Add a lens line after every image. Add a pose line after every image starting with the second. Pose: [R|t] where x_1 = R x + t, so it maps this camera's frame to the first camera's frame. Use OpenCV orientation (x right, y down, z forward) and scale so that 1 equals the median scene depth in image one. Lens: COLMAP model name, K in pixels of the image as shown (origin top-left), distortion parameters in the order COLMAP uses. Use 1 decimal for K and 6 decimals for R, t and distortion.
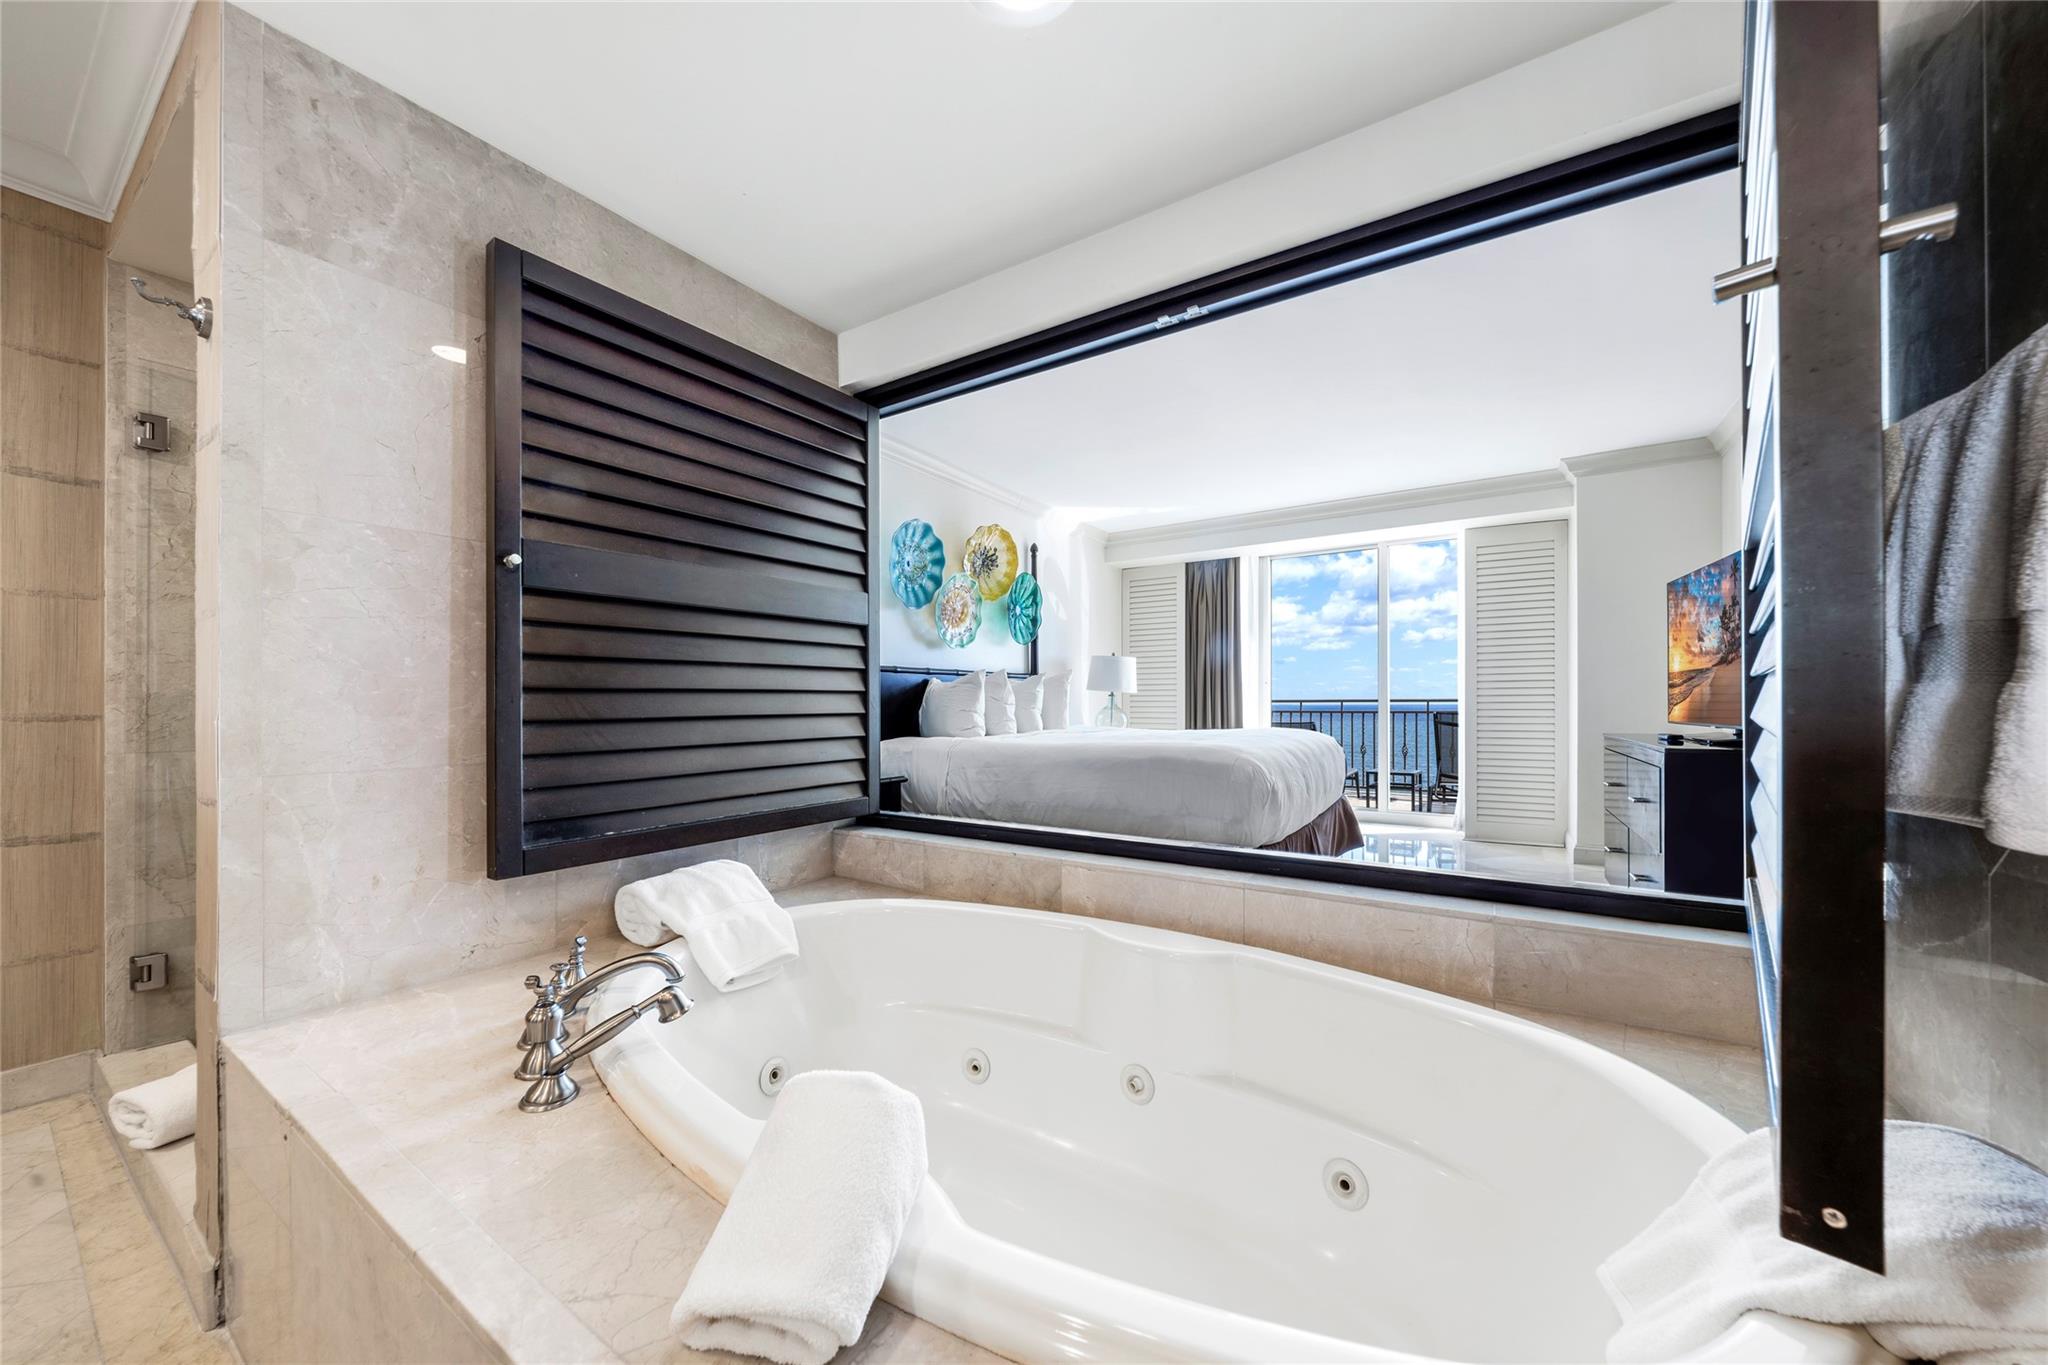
lens RADIAL K [[736.6, 0, 1023.5], [0, 736.6, 704.1], [0, 0, 1]] dist [0.000032, 0.000000]
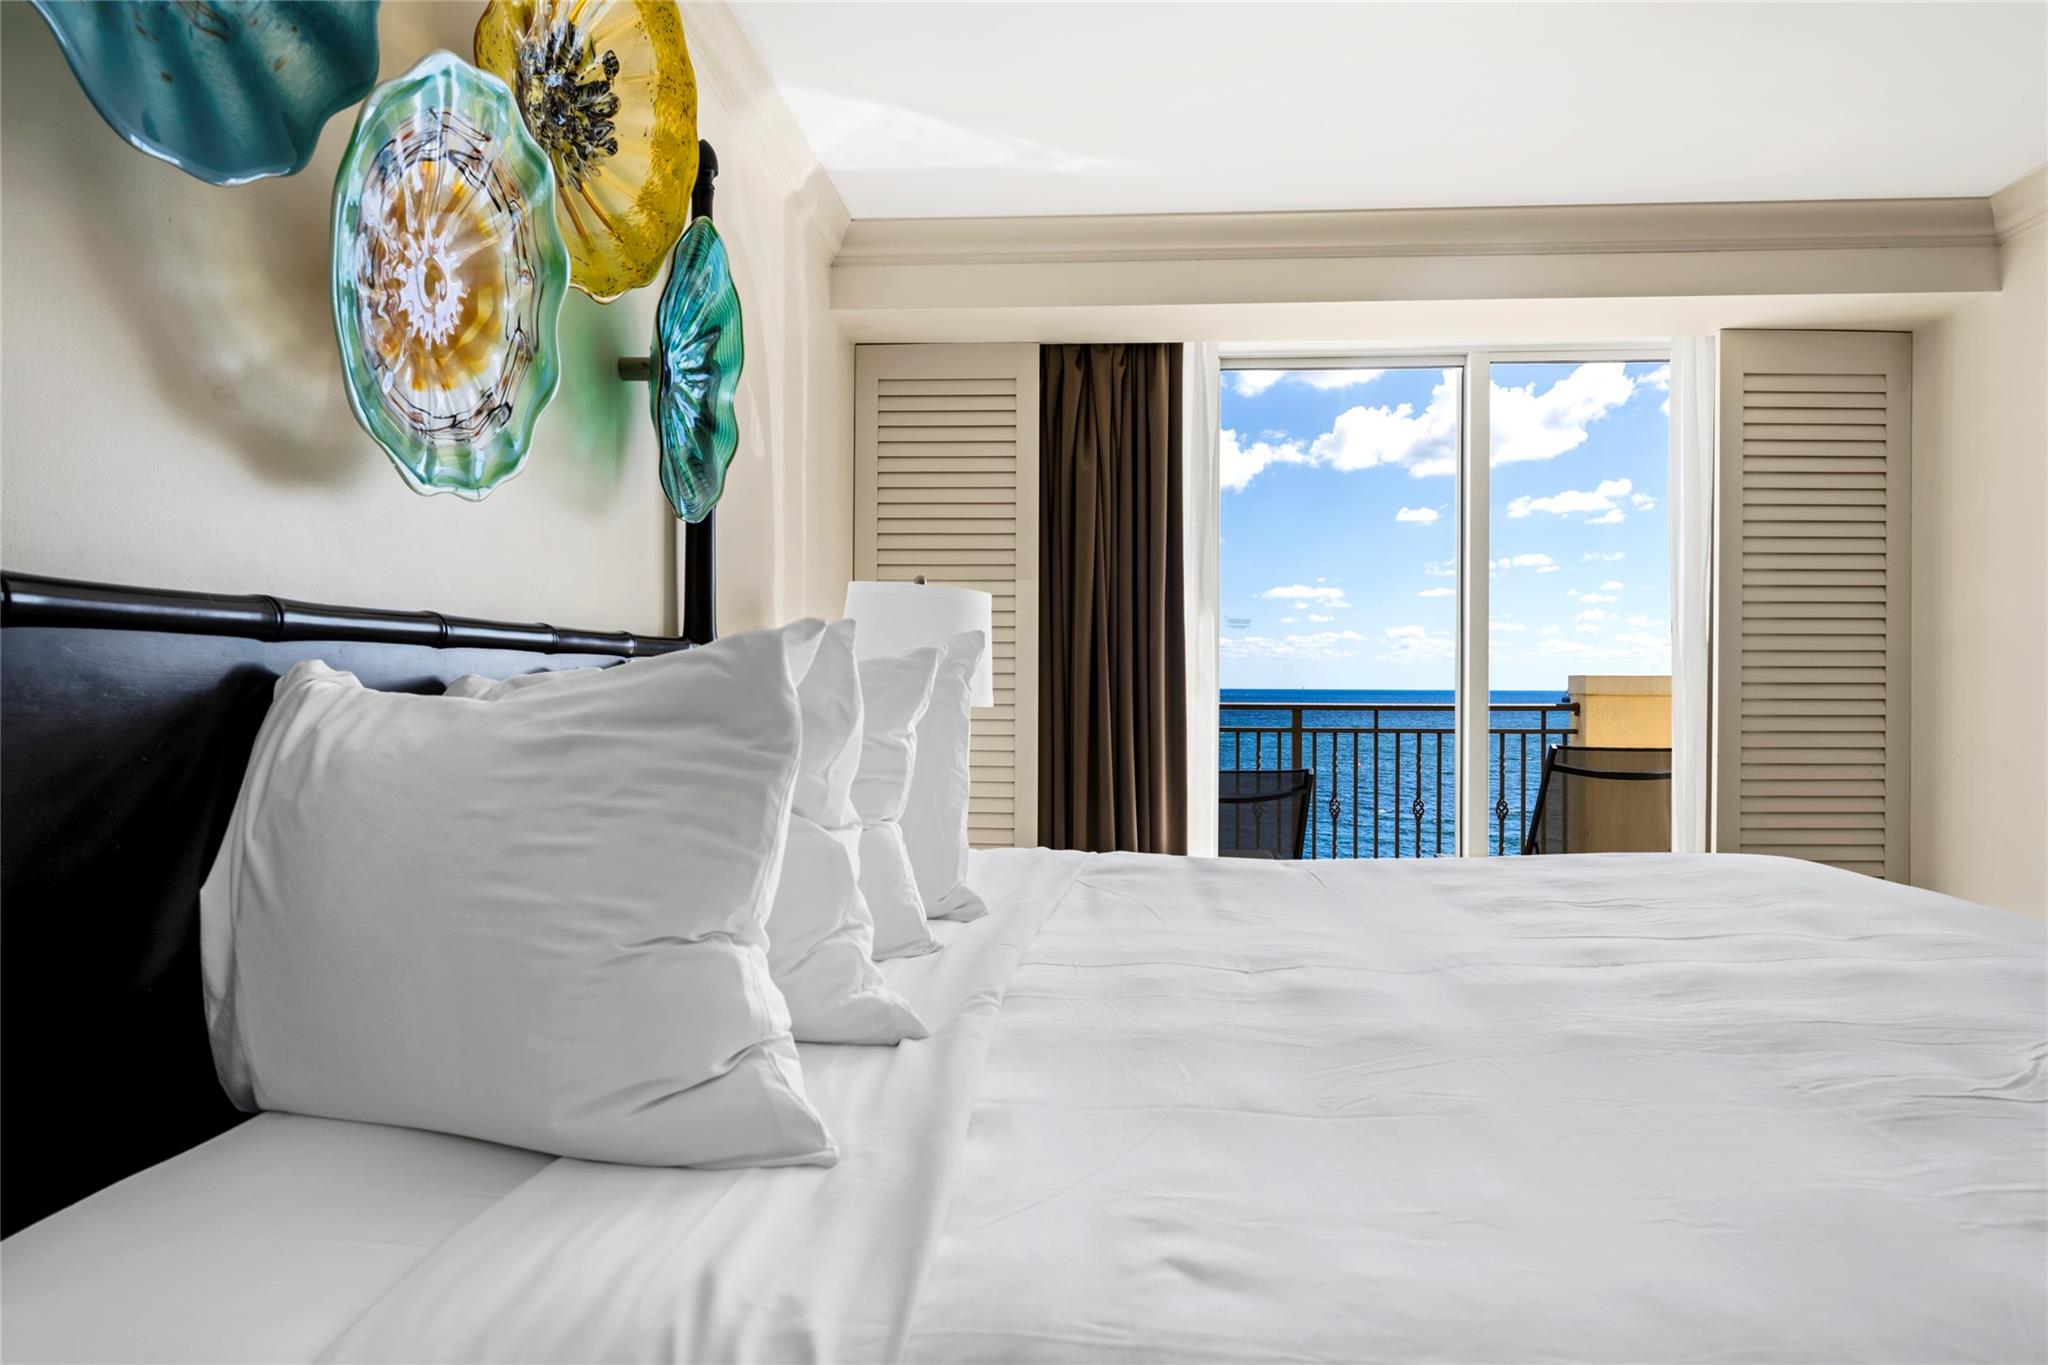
lens RADIAL K [[1174.9, 0, 1024.0], [0, 1174.9, 682.5], [0, 0, 1]] dist [-0.001809, -0.000042]
pose [[0.865464, 0.005325, 0.500942, -0.108450], [-0.006949, 0.999975, 0.001376, -0.030396], [-0.500922, -0.004672, 0.865480, 0.660830]]
